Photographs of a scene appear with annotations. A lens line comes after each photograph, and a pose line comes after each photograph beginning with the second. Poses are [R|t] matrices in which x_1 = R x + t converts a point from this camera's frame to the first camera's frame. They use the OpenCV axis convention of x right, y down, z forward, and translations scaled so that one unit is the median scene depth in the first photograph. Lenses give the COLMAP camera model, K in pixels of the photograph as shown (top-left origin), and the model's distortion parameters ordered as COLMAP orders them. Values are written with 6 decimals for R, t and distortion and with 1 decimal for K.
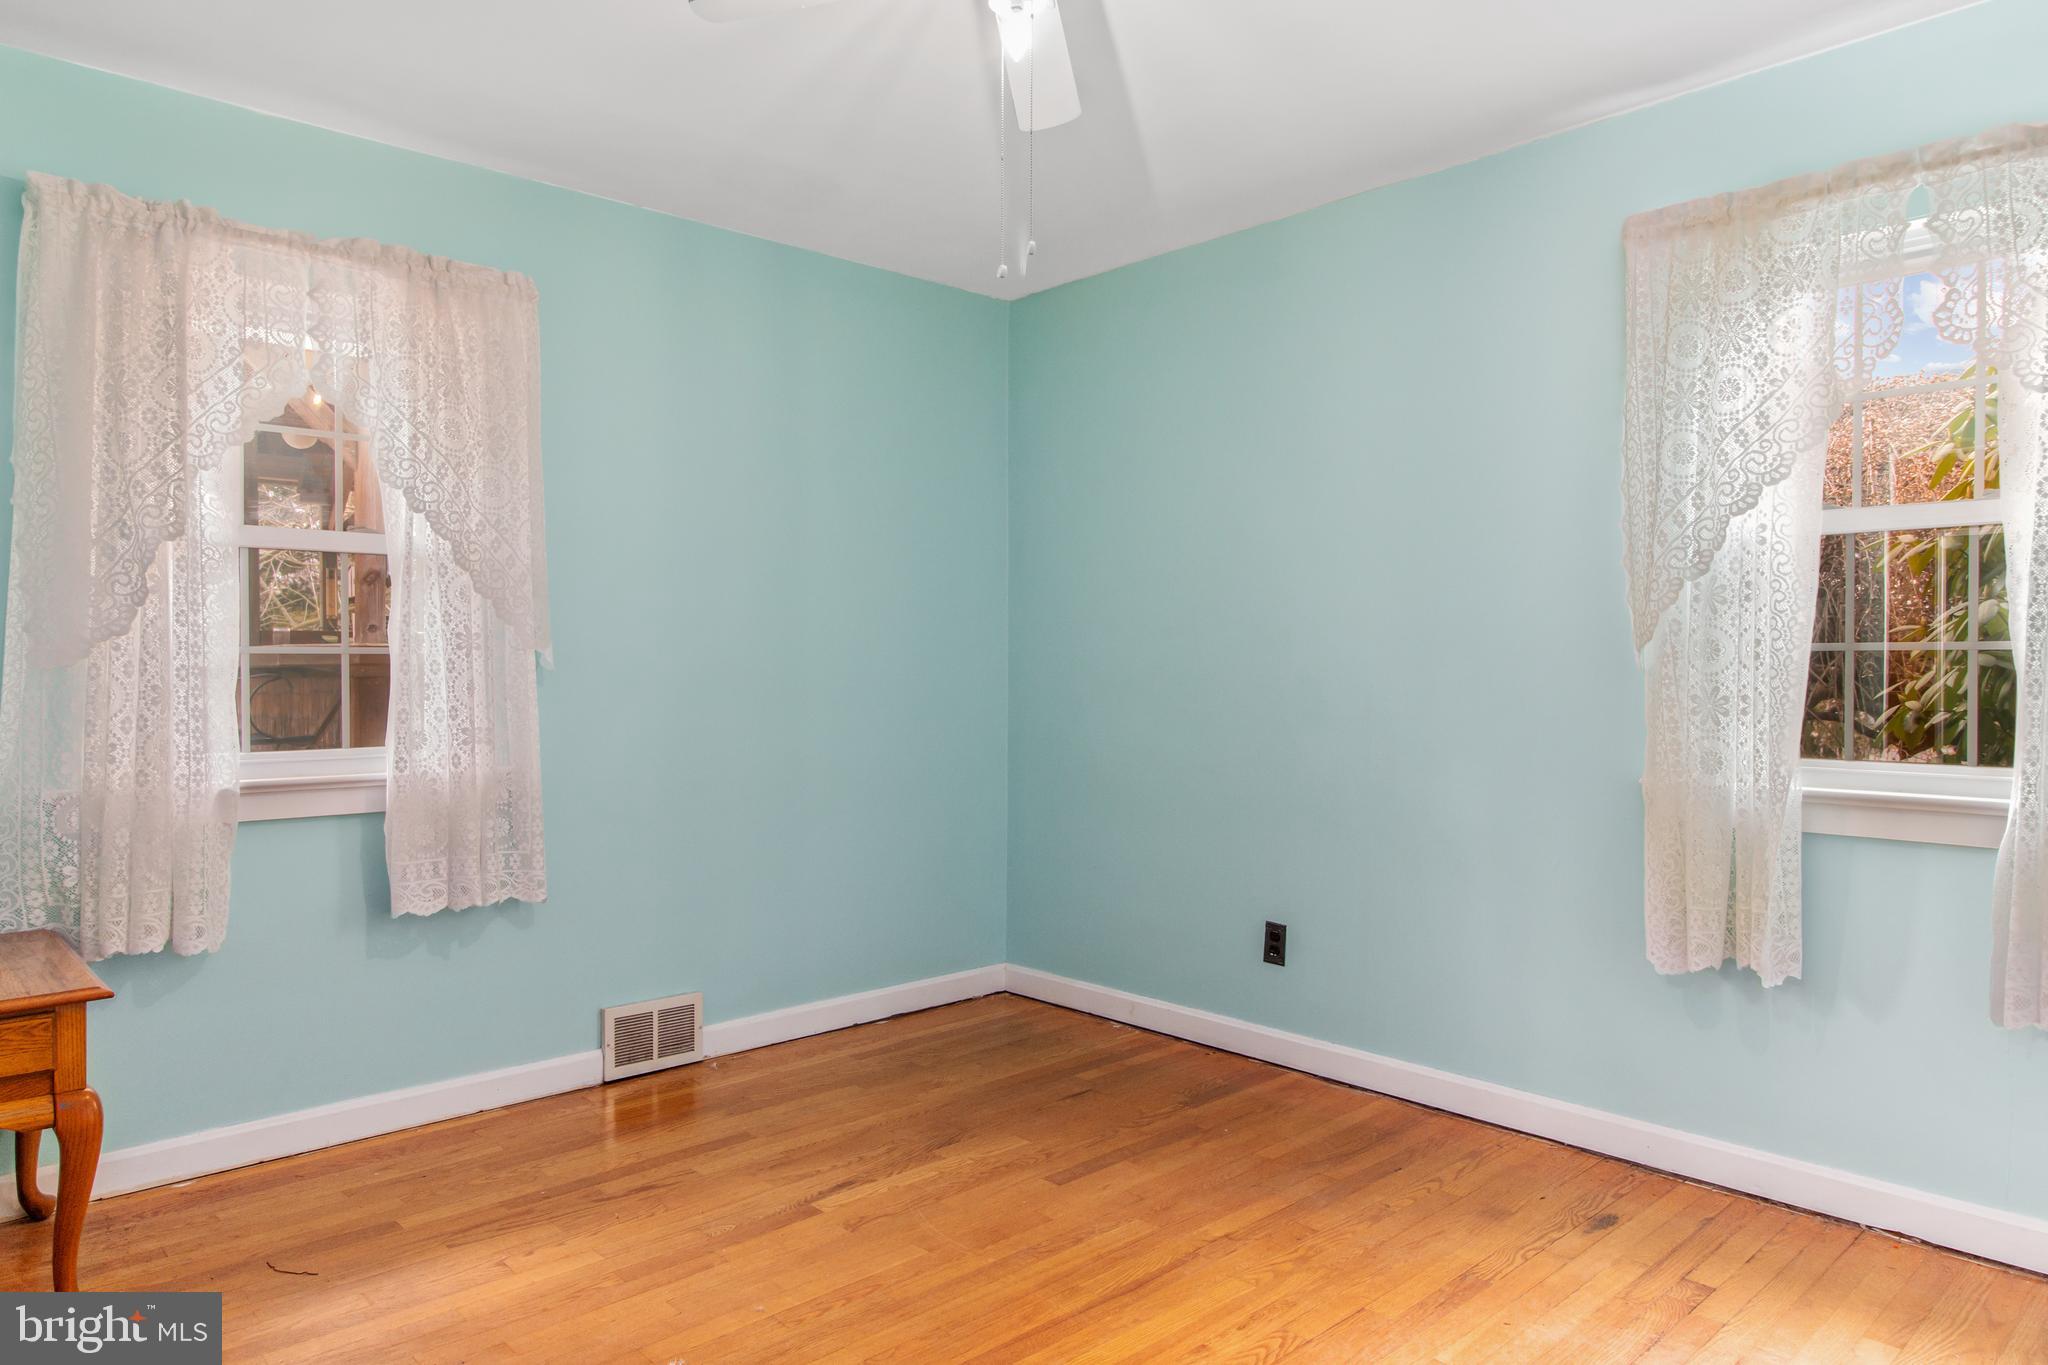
lens RADIAL K [[1306.2, 0, 1021.1], [0, 1306.2, 680.1], [0, 0, 1]] dist [0.005495, -0.001042]
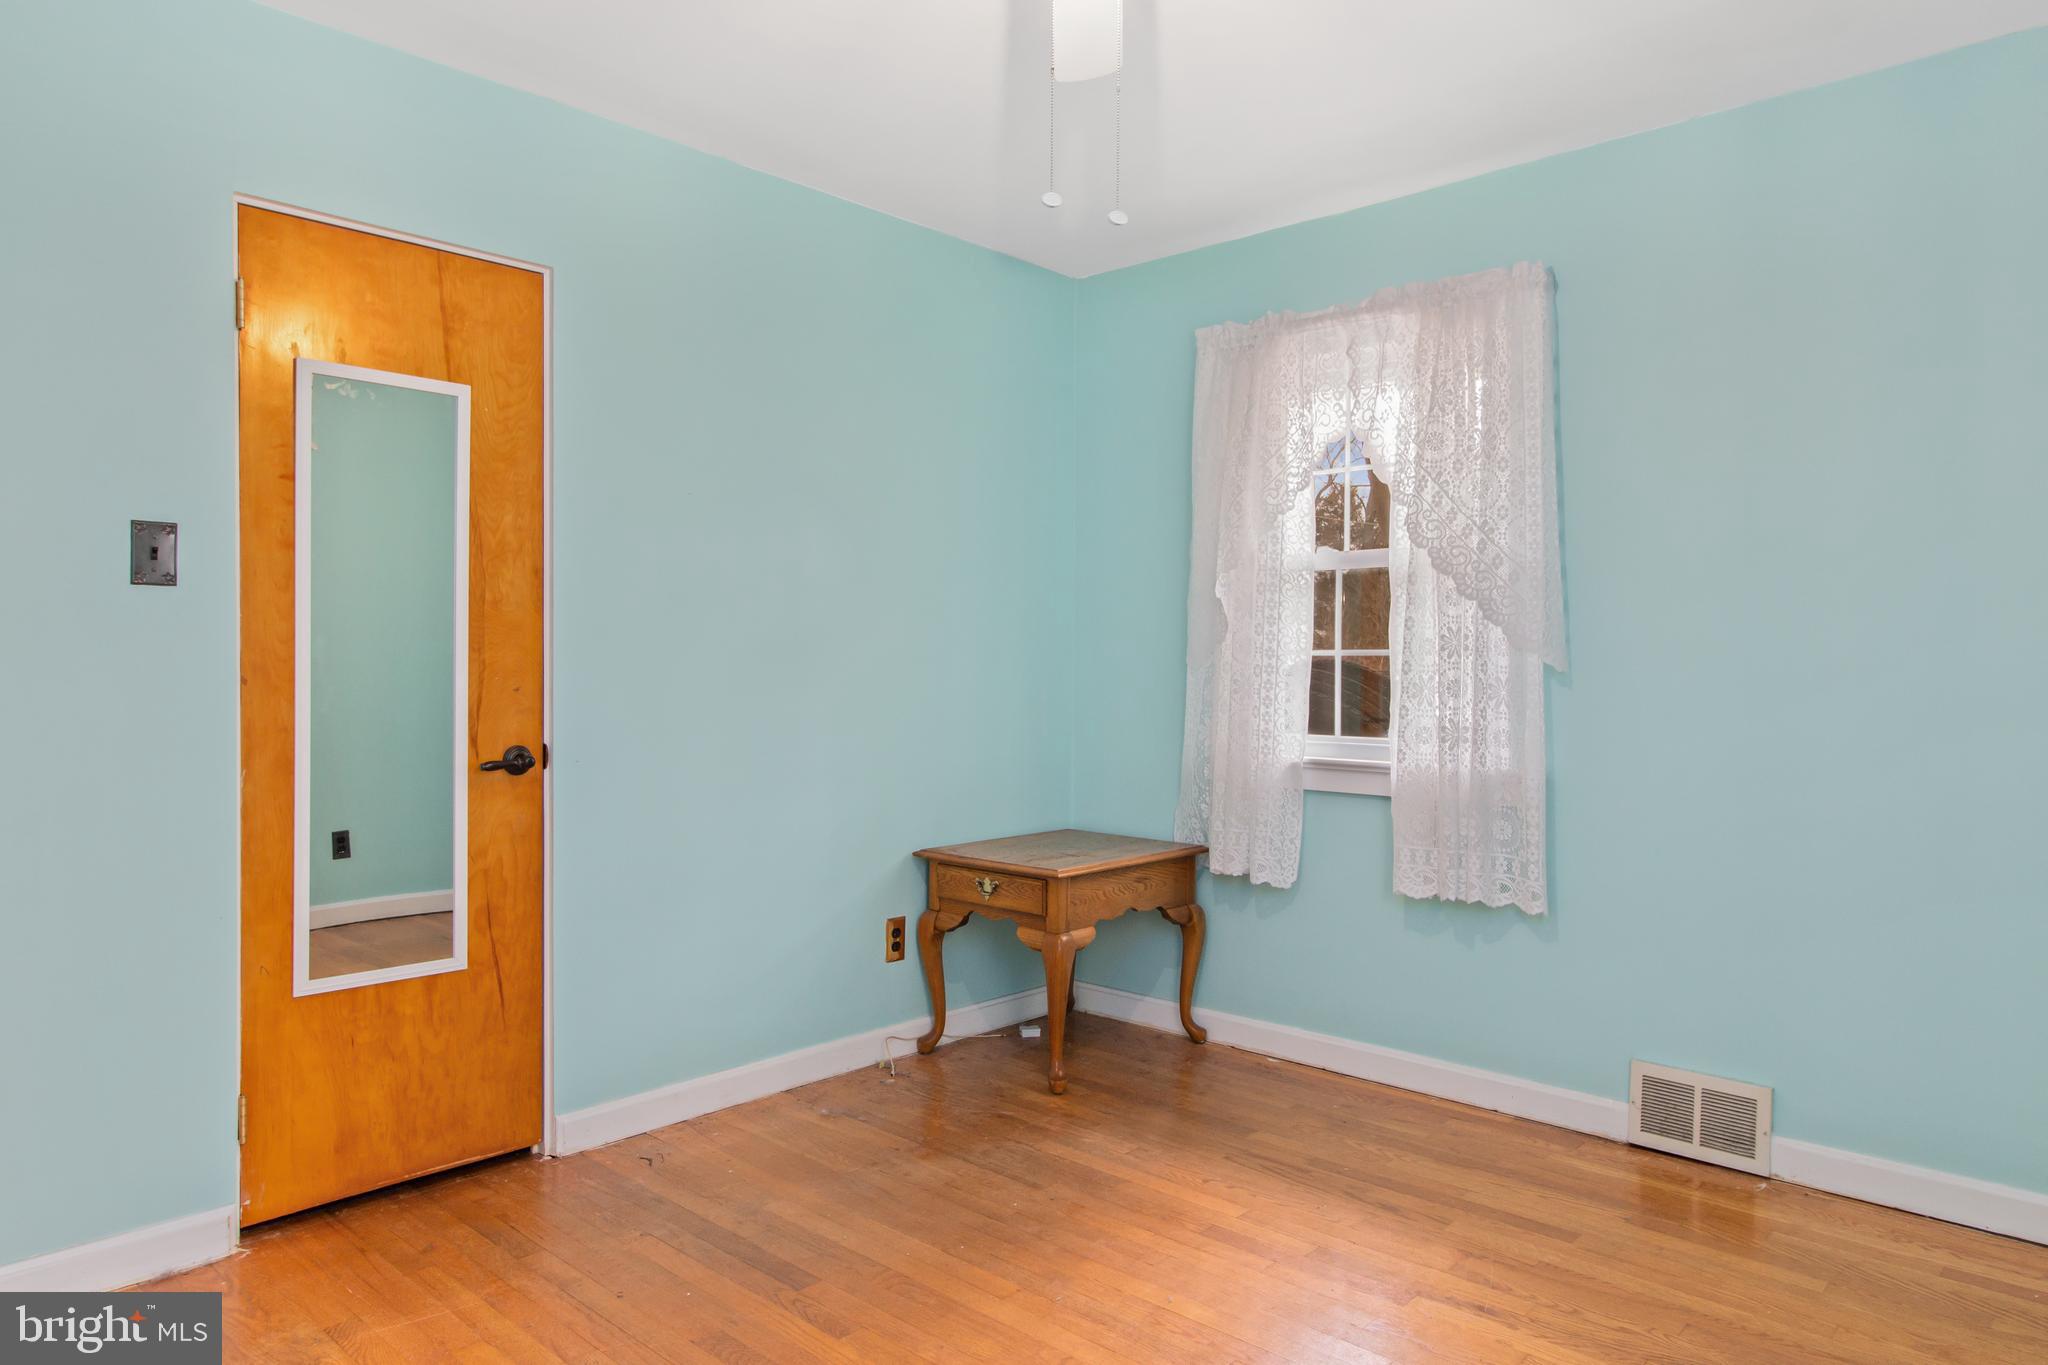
lens RADIAL K [[1306.2, 0, 1021.1], [0, 1306.2, 673.0], [0, 0, 1]] dist [0.005495, -0.001042]
pose [[0.065614, 0.006939, -0.997821, 0.585654], [-0.015236, 0.999866, 0.005951, -0.006557], [0.997729, 0.014812, 0.065711, 0.591117]]
